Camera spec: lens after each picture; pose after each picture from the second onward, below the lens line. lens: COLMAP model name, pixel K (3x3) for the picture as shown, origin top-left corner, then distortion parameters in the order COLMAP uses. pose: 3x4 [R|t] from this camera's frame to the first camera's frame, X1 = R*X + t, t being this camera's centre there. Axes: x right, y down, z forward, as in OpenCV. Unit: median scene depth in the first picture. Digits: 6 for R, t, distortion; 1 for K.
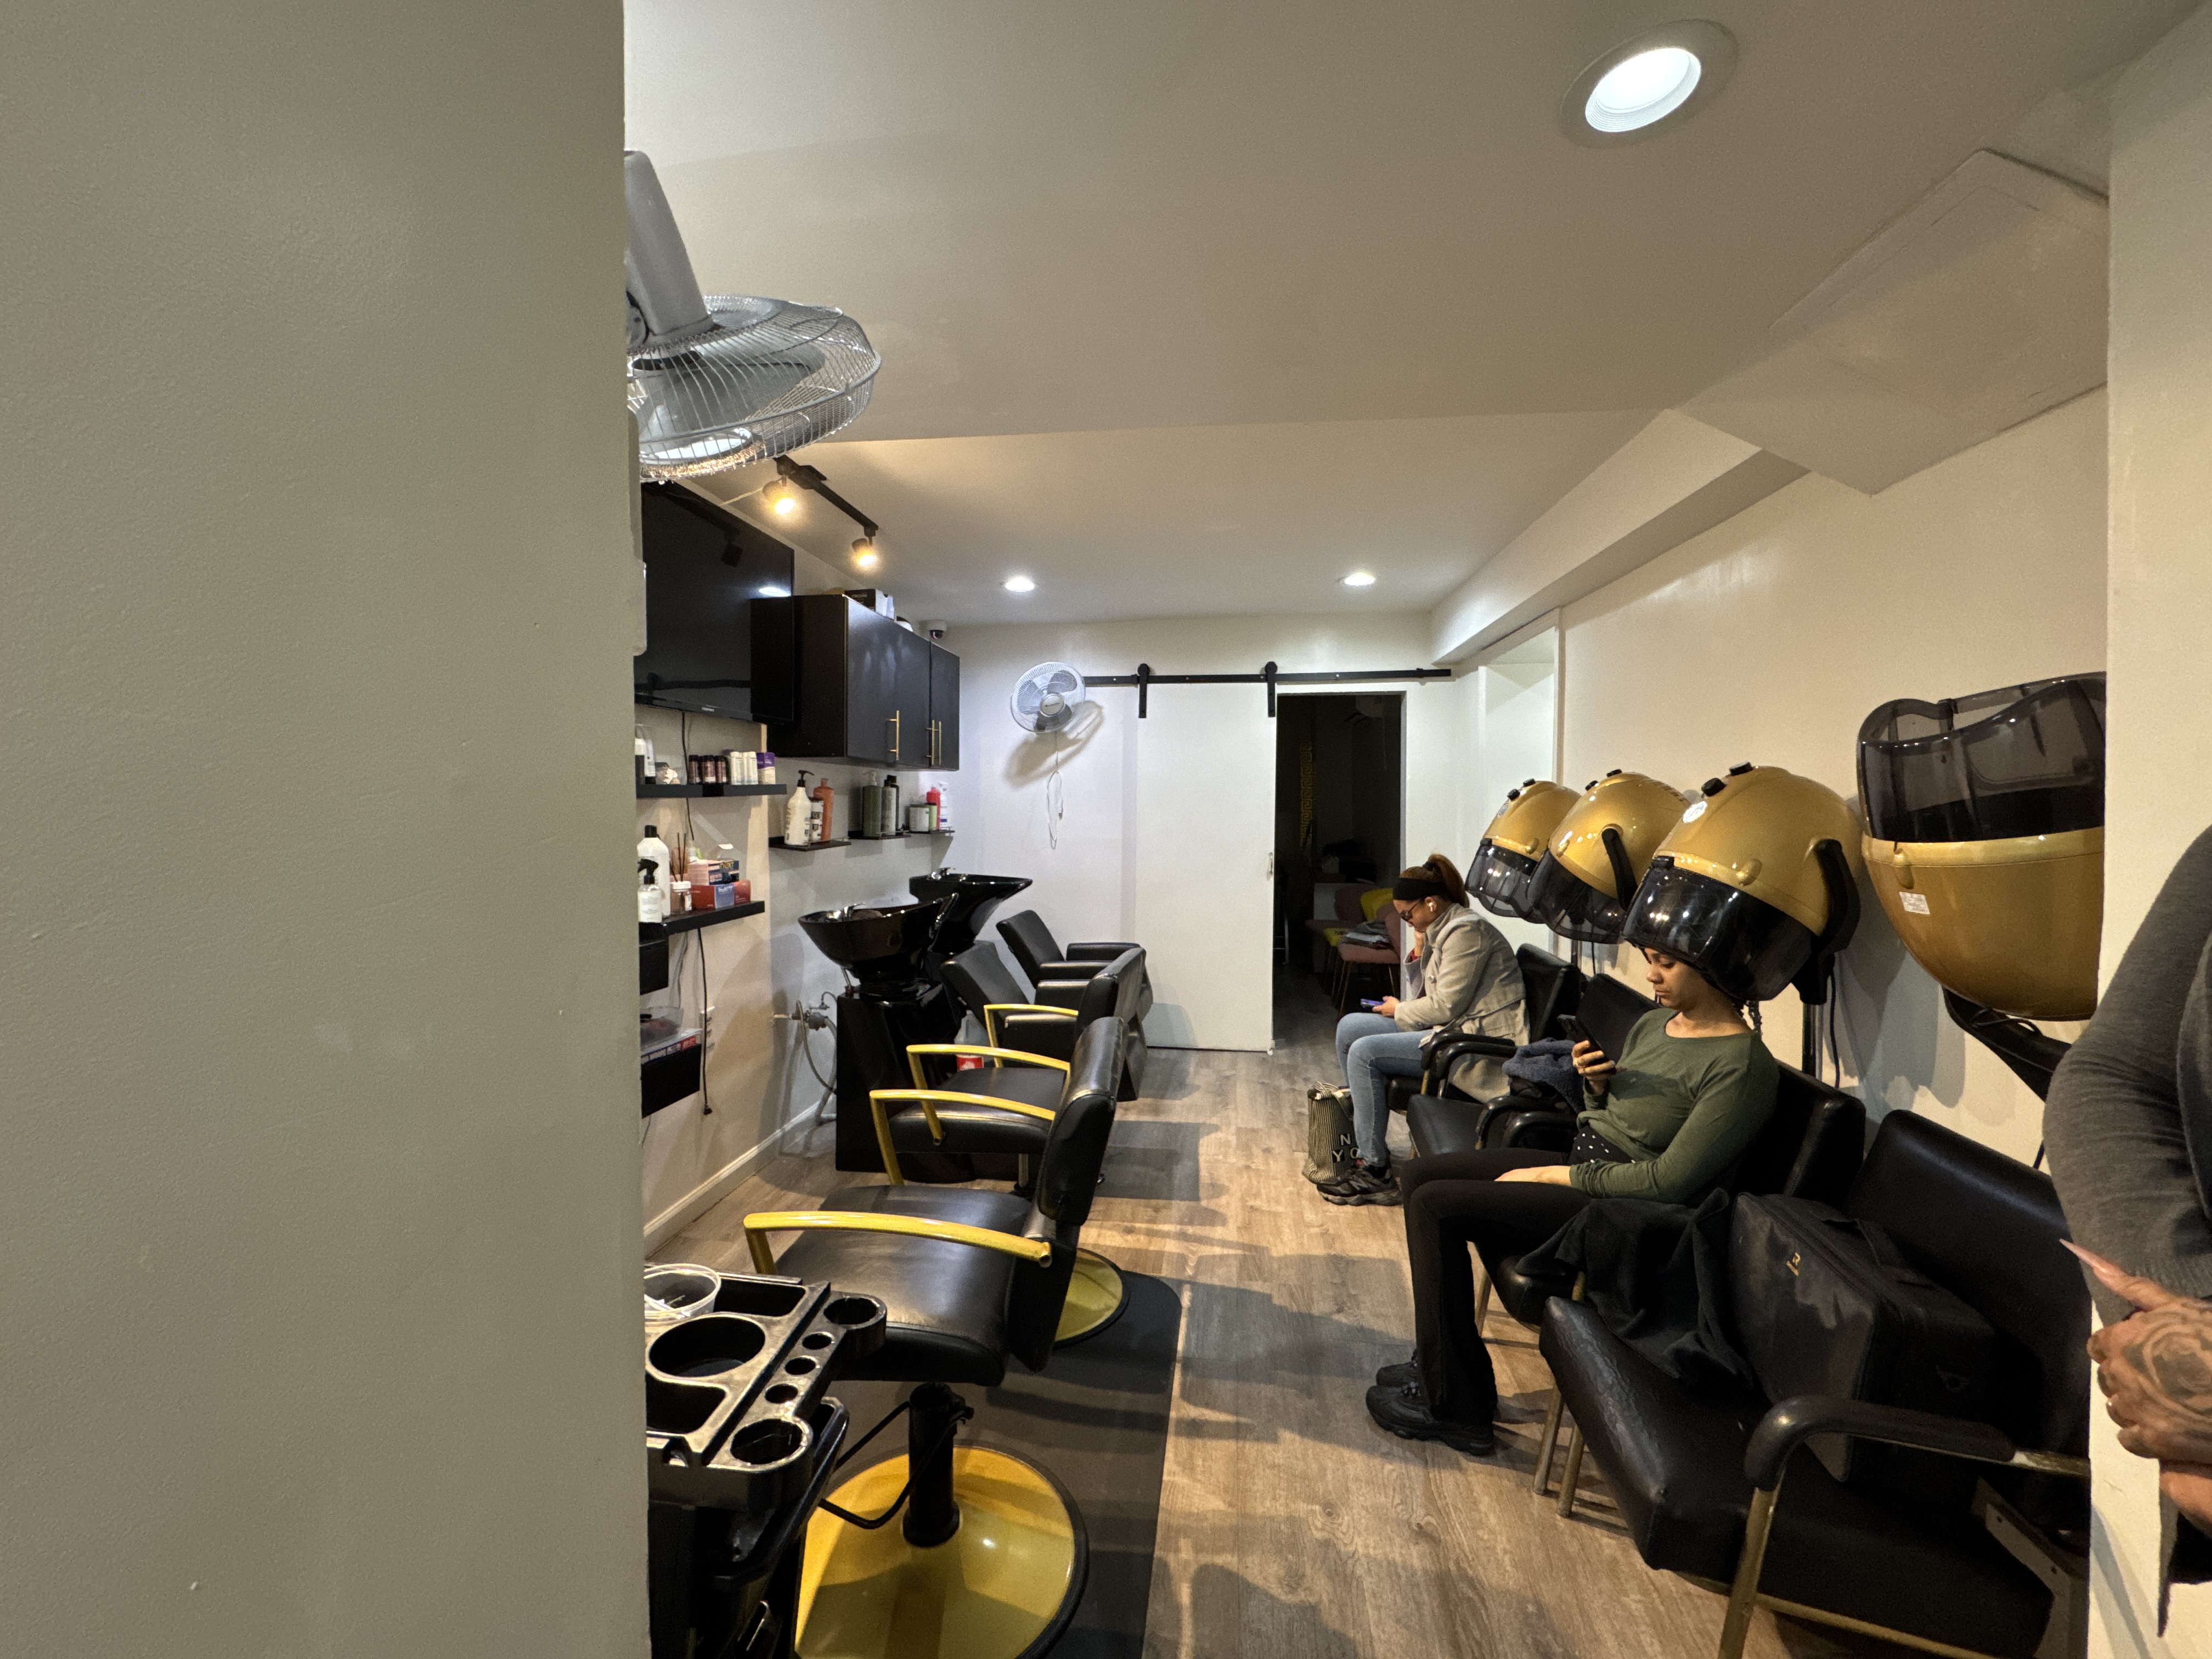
lens RADIAL K [[899.7, 0, 1106.0], [0, 899.7, 829.5], [0, 0, 1]] dist [0.000989, 0.000127]
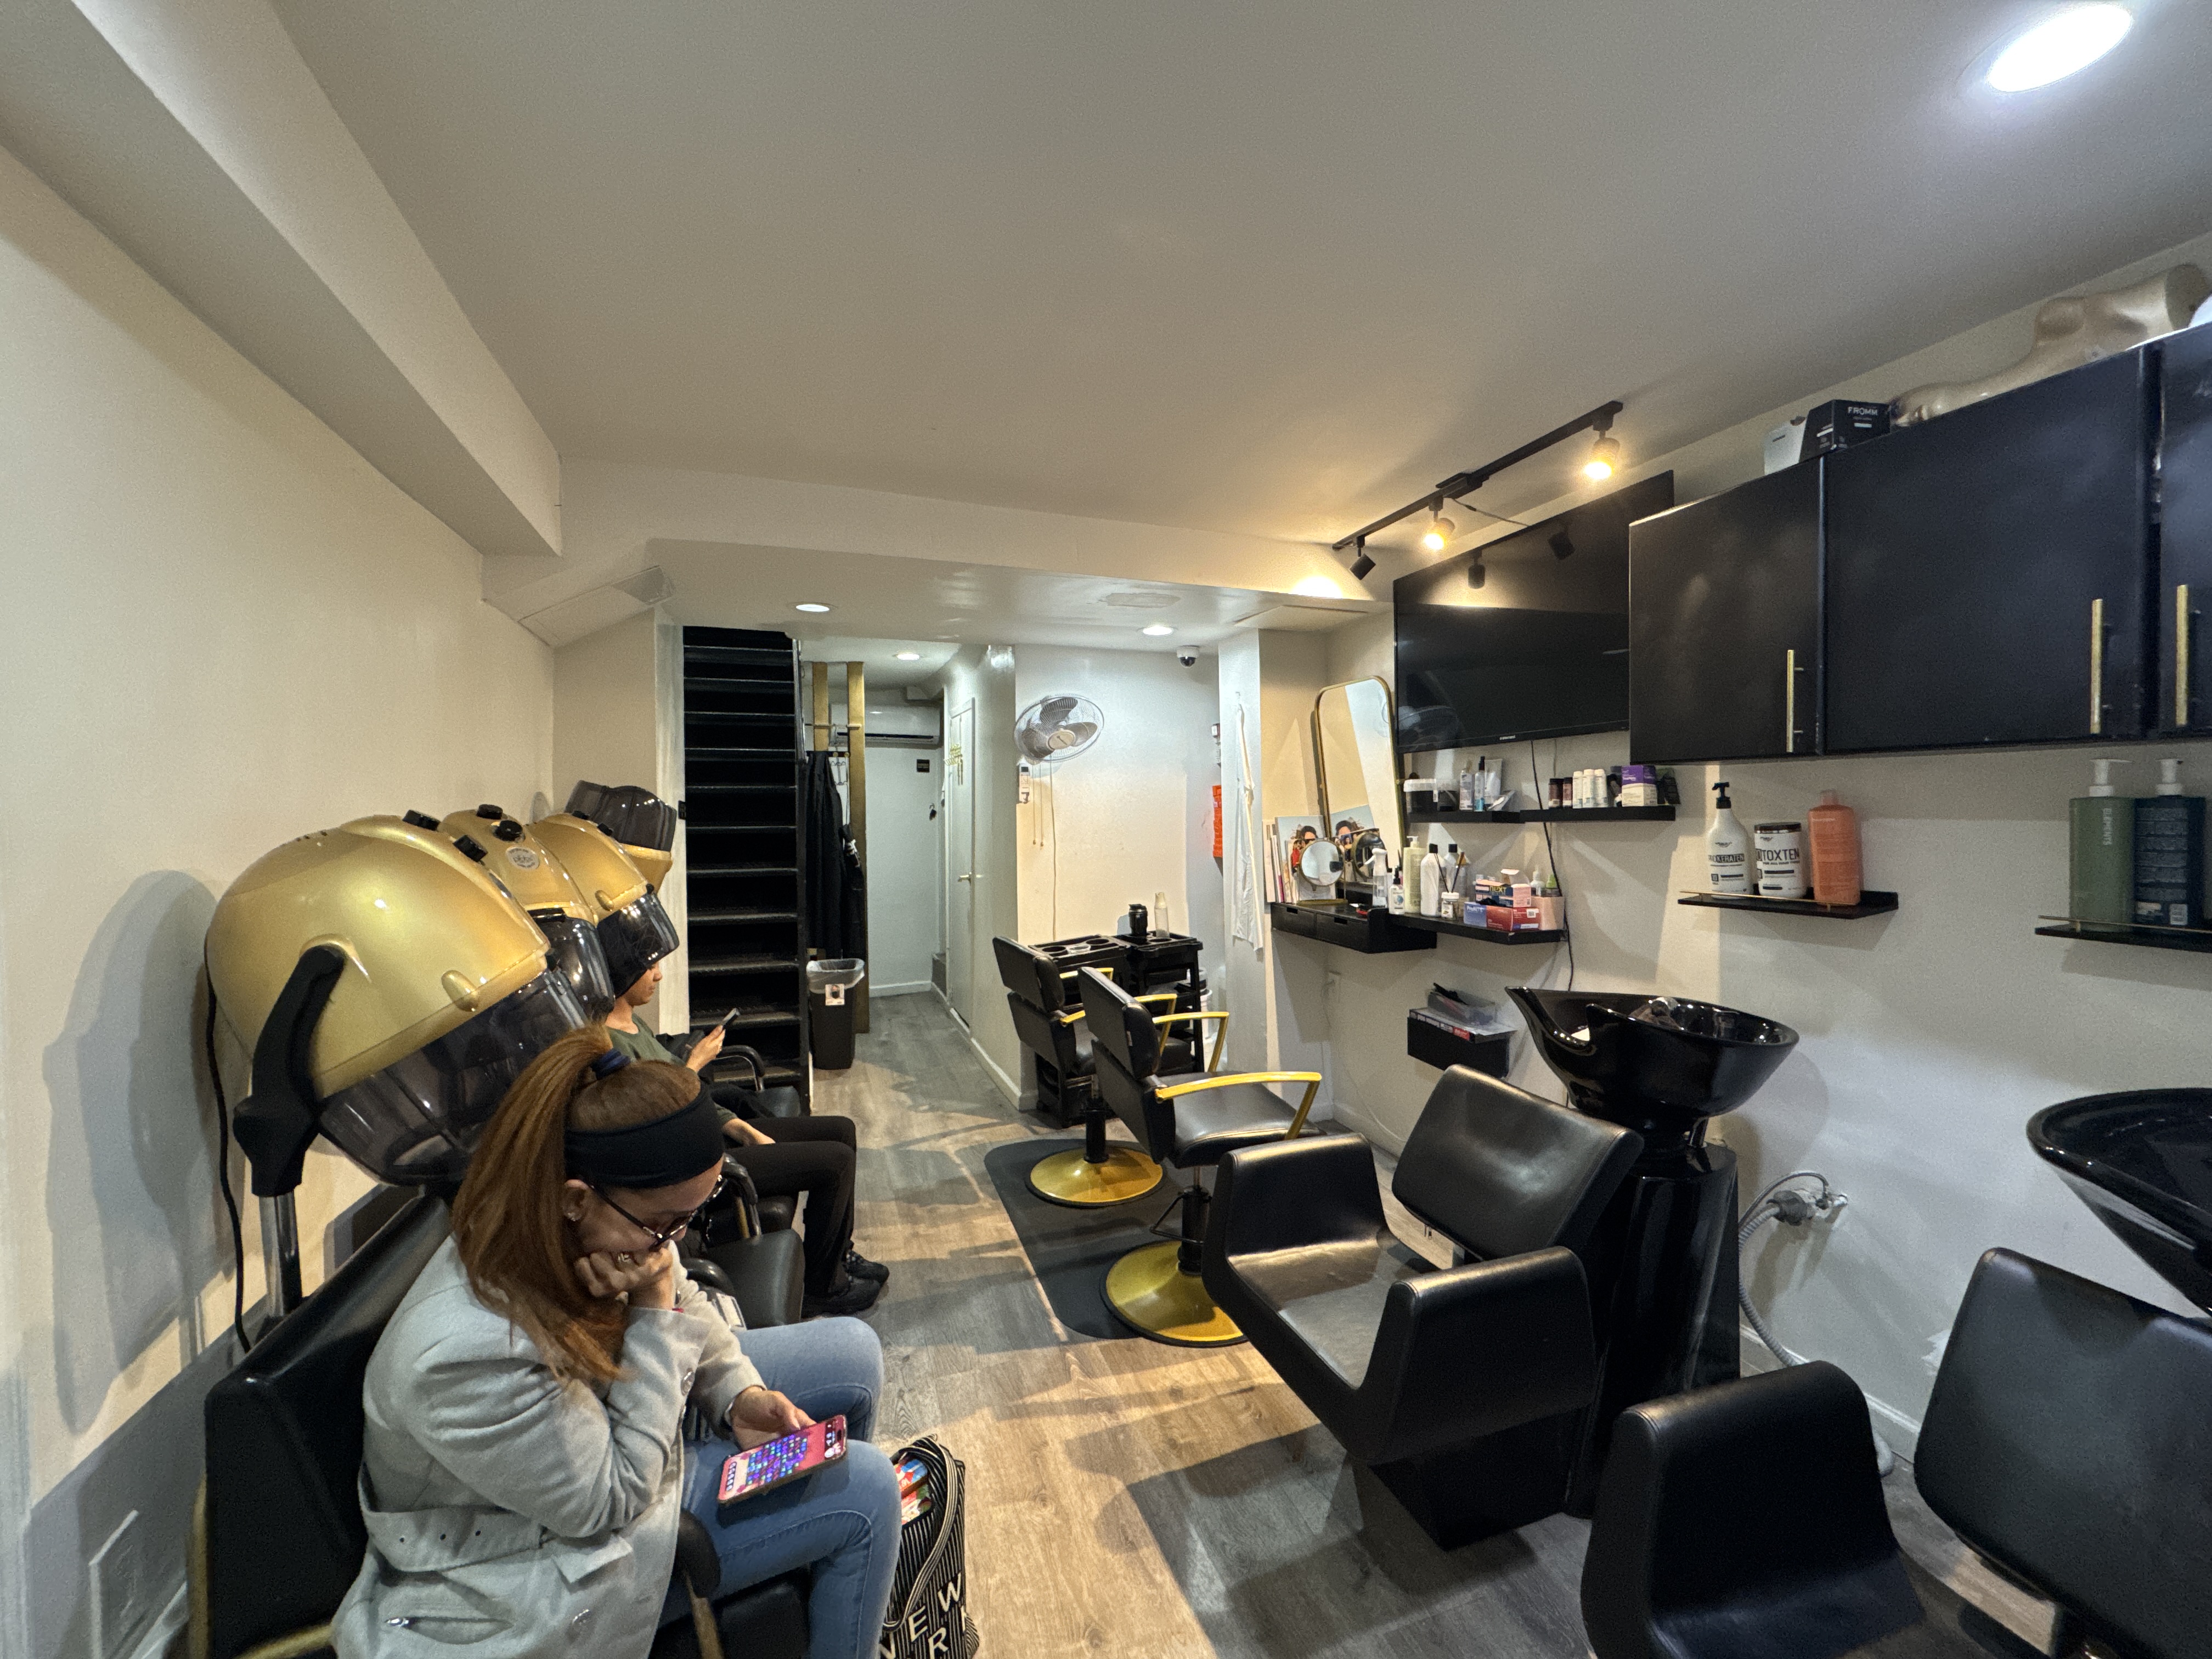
lens RADIAL K [[899.7, 0, 1106.0], [0, 899.7, 829.5], [0, 0, 1]] dist [0.000989, 0.000127]
pose [[-0.897052, 0.019517, -0.441494, 0.432001], [-0.005456, 0.998459, 0.055225, -0.081845], [0.441892, 0.051948, -0.895563, 1.727760]]
